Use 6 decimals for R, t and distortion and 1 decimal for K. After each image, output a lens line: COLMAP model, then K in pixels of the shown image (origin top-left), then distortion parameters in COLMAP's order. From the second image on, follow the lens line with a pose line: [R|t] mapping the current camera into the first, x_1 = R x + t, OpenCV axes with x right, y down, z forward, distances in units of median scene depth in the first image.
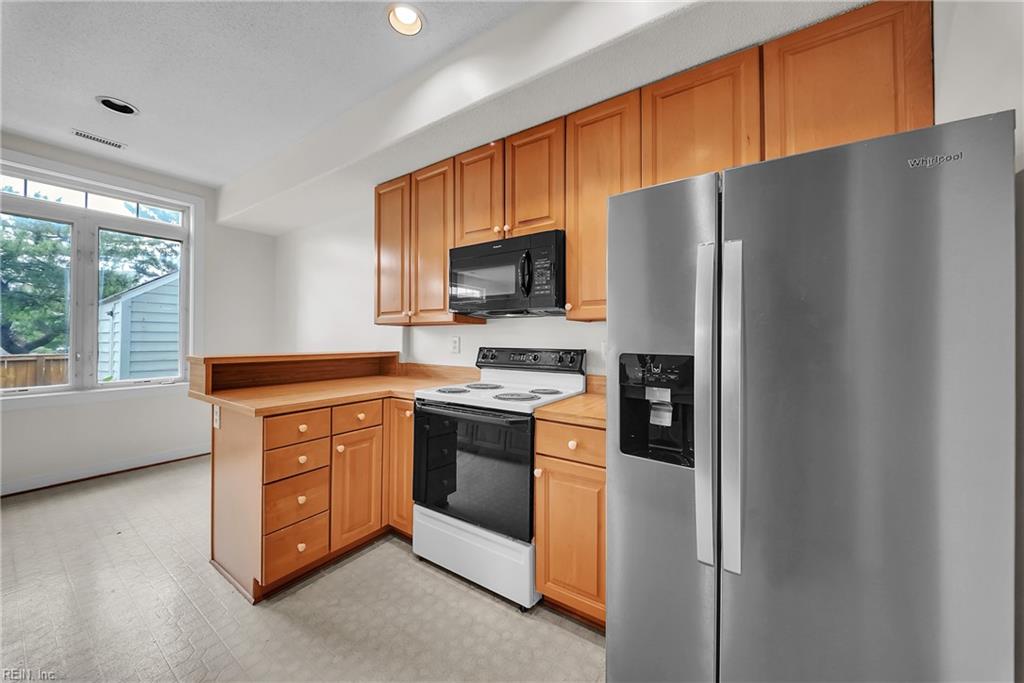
lens RADIAL K [[359.2, 0, 512.5], [0, 359.2, 335.3], [0, 0, 1]] dist [-0.009972, -0.000698]
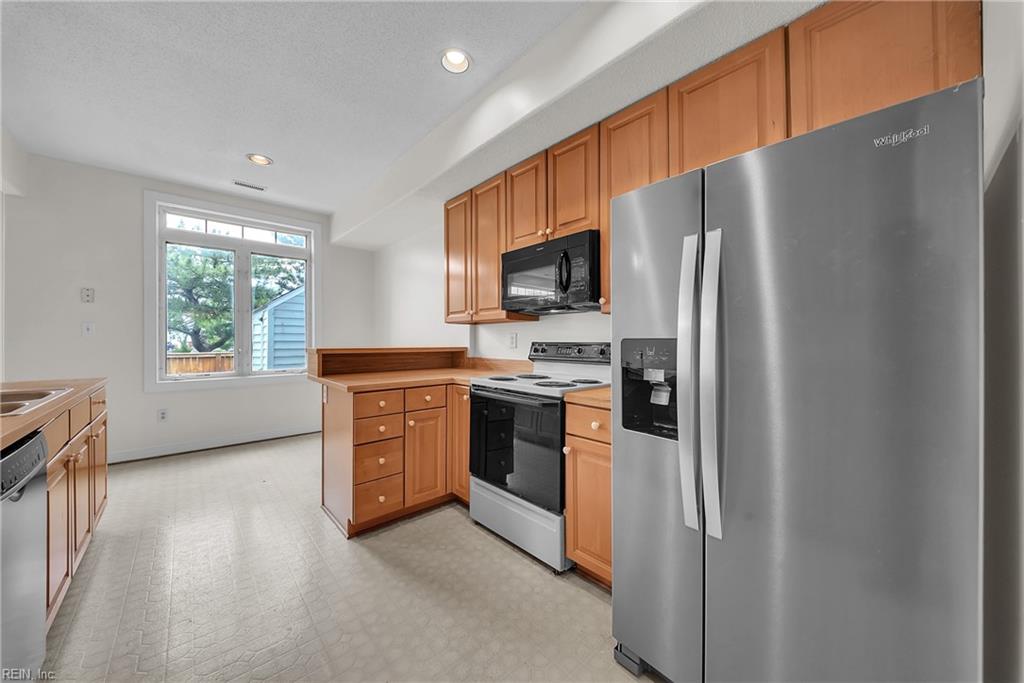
lens RADIAL K [[359.2, 0, 511.2], [0, 359.2, 341.7], [0, 0, 1]] dist [-0.009972, -0.000698]
pose [[0.970764, -0.001328, -0.240032, 0.136773], [0.003503, 0.999957, 0.008635, 0.028304], [0.240010, -0.009224, 0.970727, -0.096339]]
